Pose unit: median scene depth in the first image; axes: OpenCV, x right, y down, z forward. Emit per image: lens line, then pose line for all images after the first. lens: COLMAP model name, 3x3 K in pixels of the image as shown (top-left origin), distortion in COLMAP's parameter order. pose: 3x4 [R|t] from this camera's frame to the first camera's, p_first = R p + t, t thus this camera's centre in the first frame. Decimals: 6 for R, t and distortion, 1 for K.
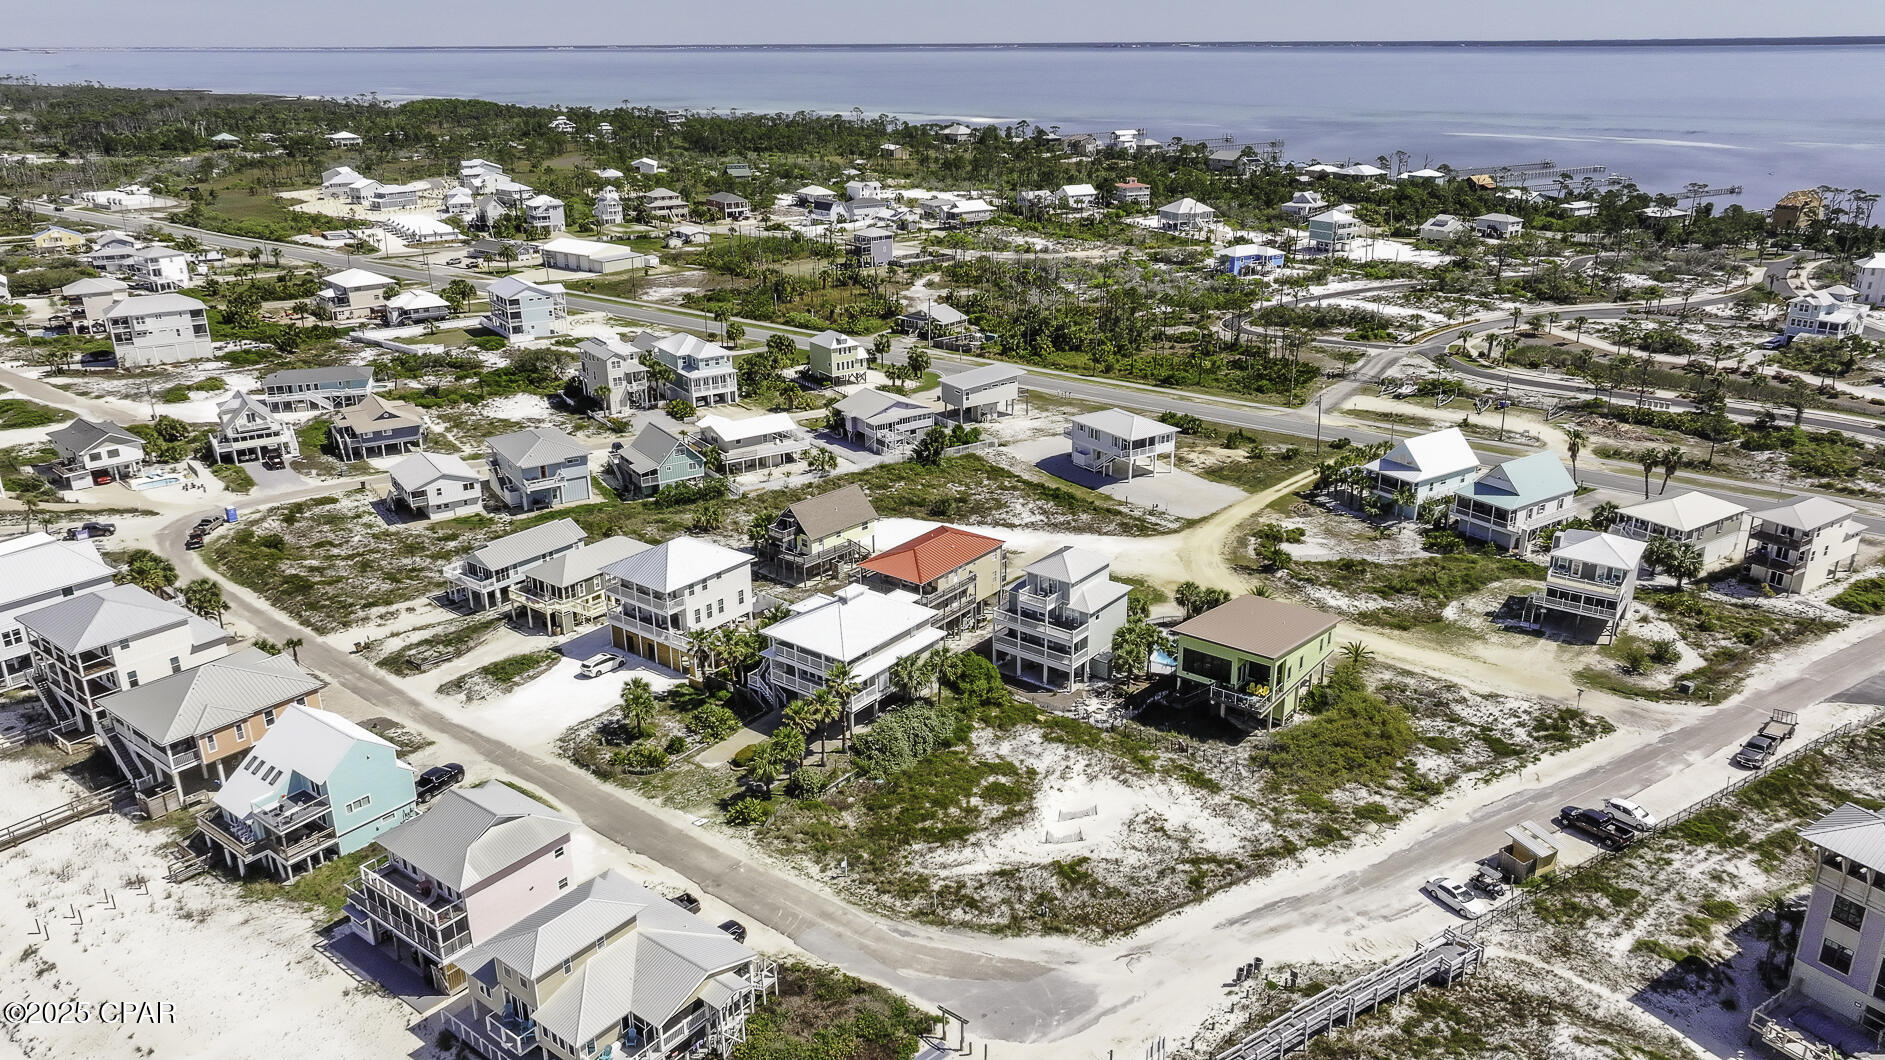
lens RADIAL K [[1325.5, 0, 951.6], [0, 1325.5, 527.4], [0, 0, 1]] dist [0.000509, 0.014863]
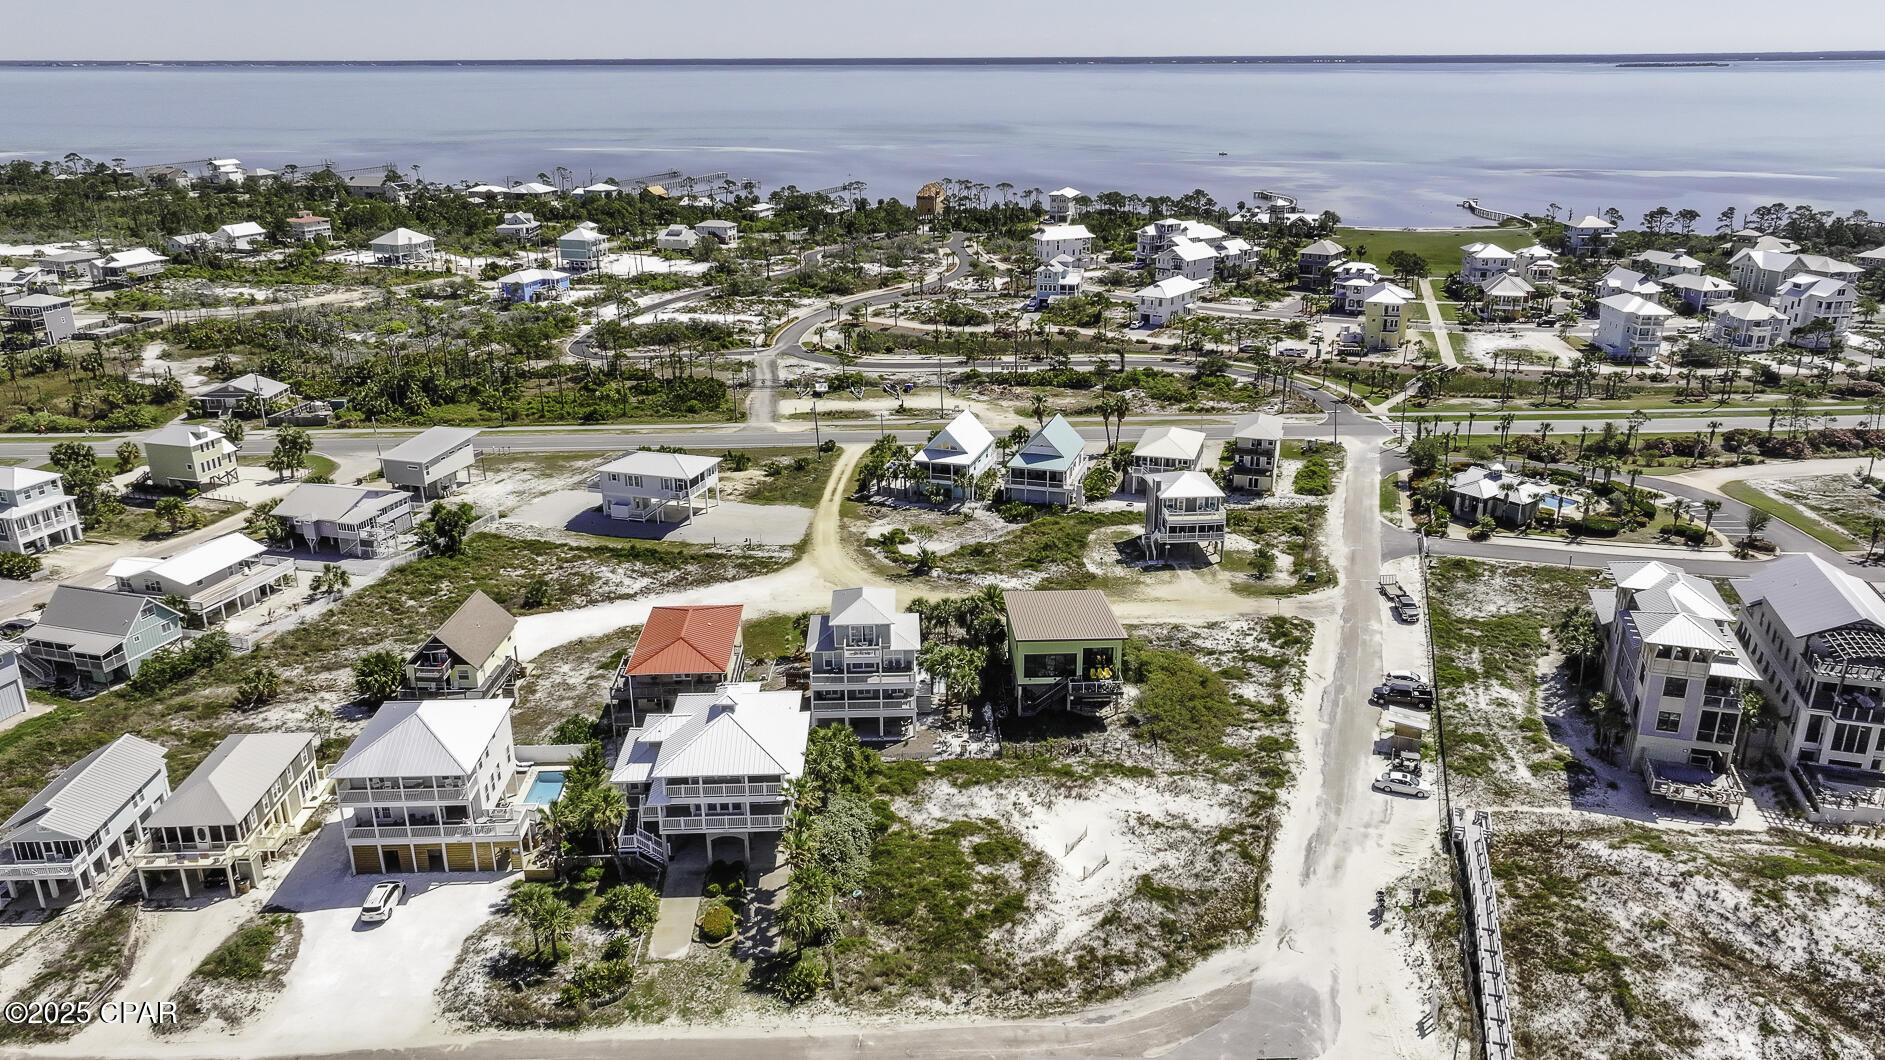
lens RADIAL K [[1325.5, 0, 951.1], [0, 1325.5, 526.9], [0, 0, 1]] dist [0.000509, 0.014863]
pose [[0.770790, -0.212571, 0.600580, -0.320032], [0.220592, 0.973430, 0.061428, -0.054816], [-0.597680, 0.085136, 0.797202, 0.167284]]
